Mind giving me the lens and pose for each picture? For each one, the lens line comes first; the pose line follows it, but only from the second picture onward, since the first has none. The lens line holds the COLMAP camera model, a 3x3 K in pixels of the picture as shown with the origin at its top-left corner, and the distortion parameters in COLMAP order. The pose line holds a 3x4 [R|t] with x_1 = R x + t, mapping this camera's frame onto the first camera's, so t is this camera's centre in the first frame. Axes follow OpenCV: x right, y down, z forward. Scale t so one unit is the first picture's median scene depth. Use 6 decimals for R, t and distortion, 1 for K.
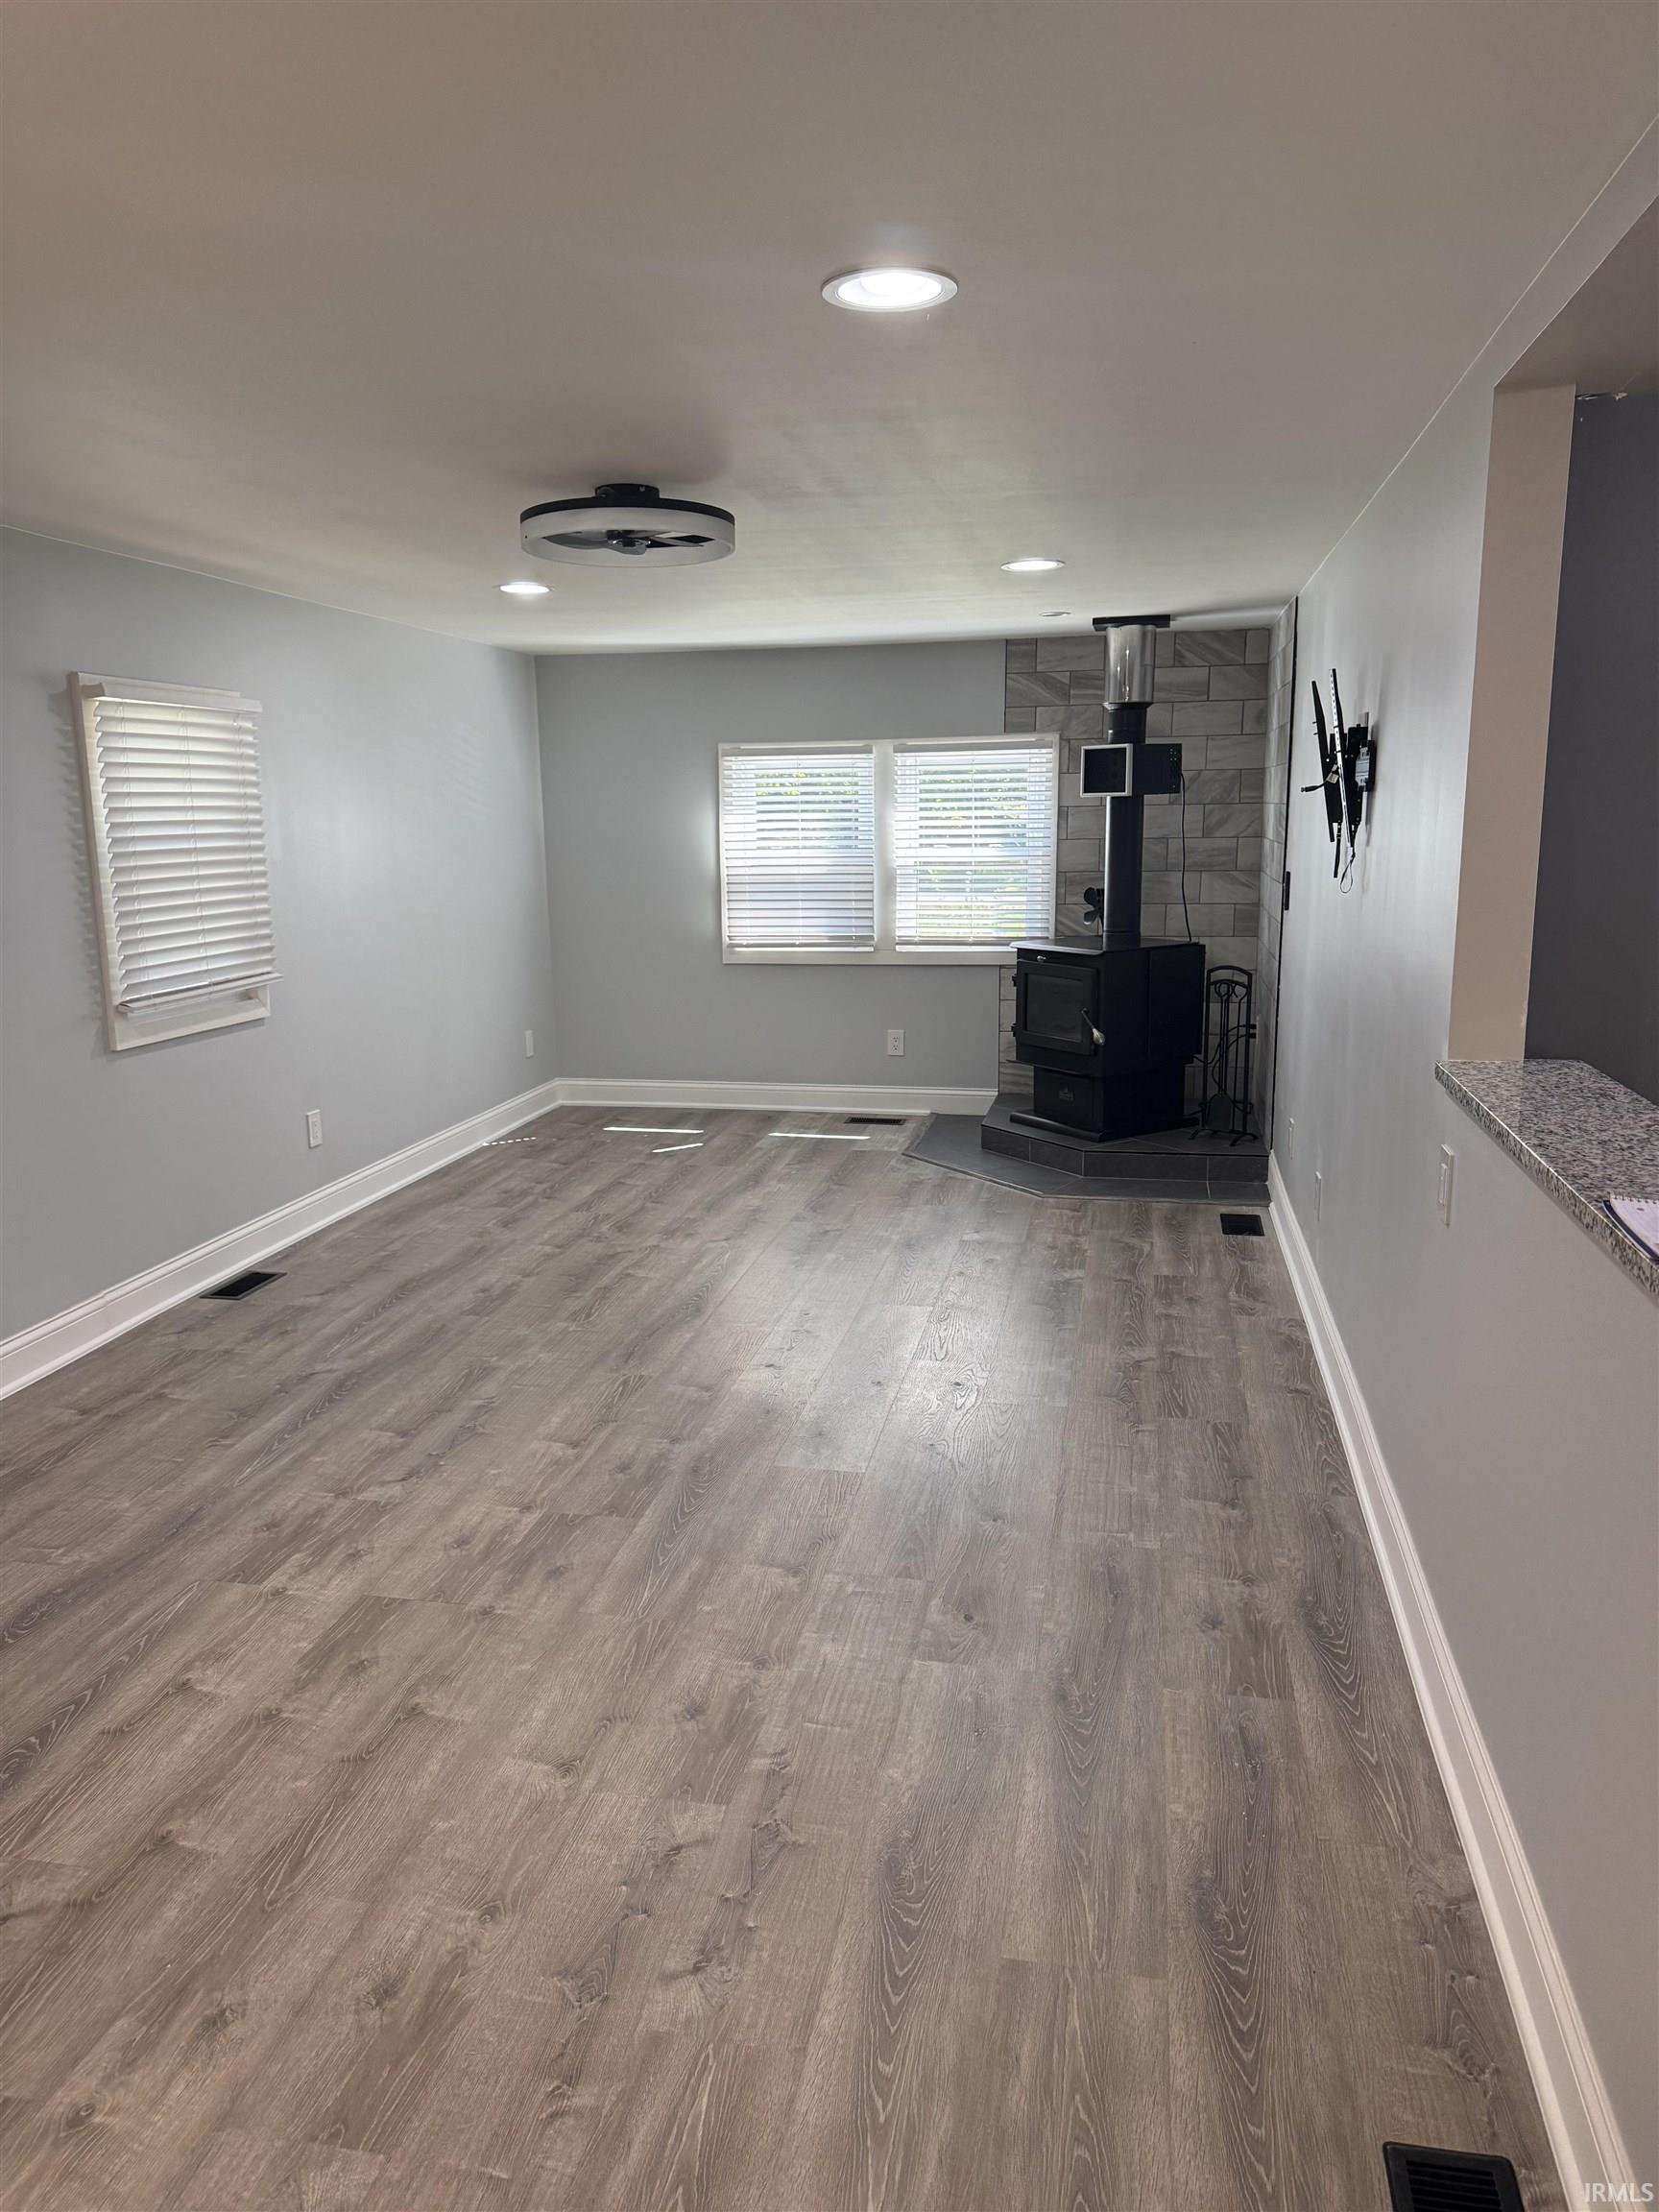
lens RADIAL K [[1568.3, 0, 828.9], [0, 1568.3, 1103.3], [0, 0, 1]] dist [-0.040540, -0.020733]
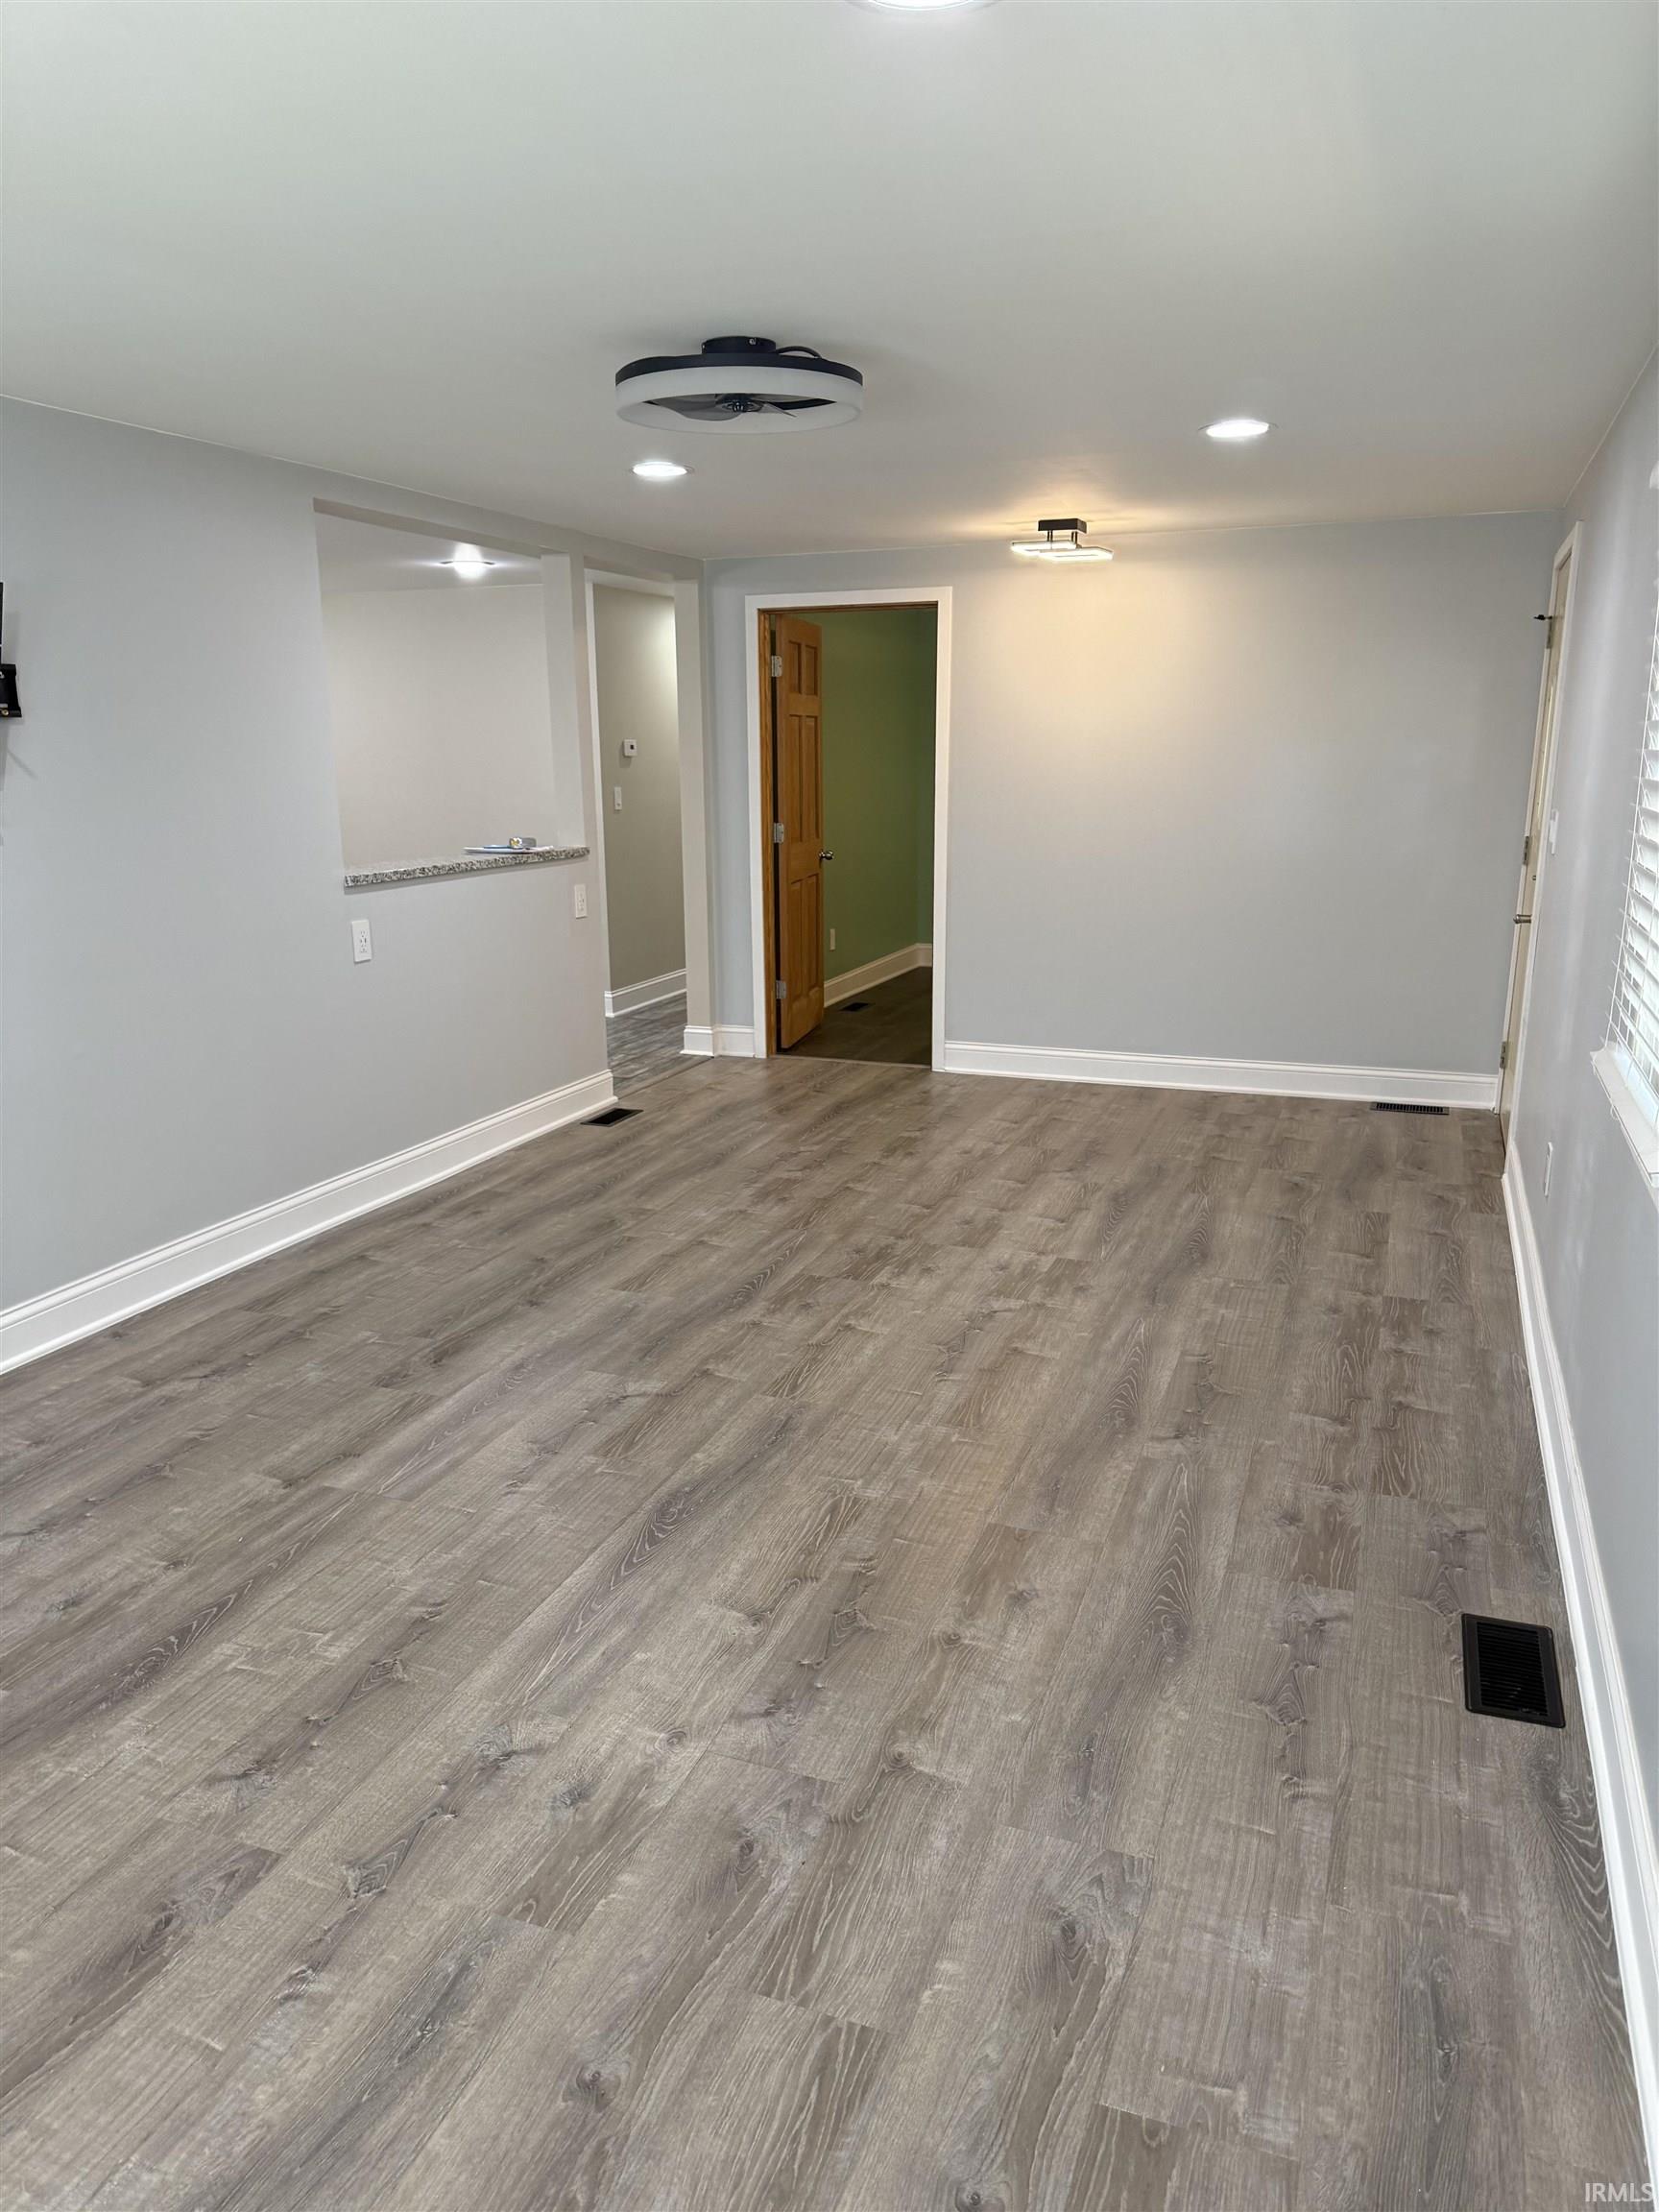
lens RADIAL K [[1568.3, 0, 813.1], [0, 1568.3, 1102.3], [0, 0, 1]] dist [-0.040540, -0.020733]
pose [[-0.986003, -0.031337, 0.163759, -0.310533], [0.036071, 0.918825, 0.393014, -0.345719], [-0.162782, 0.393419, -0.904833, 1.918937]]
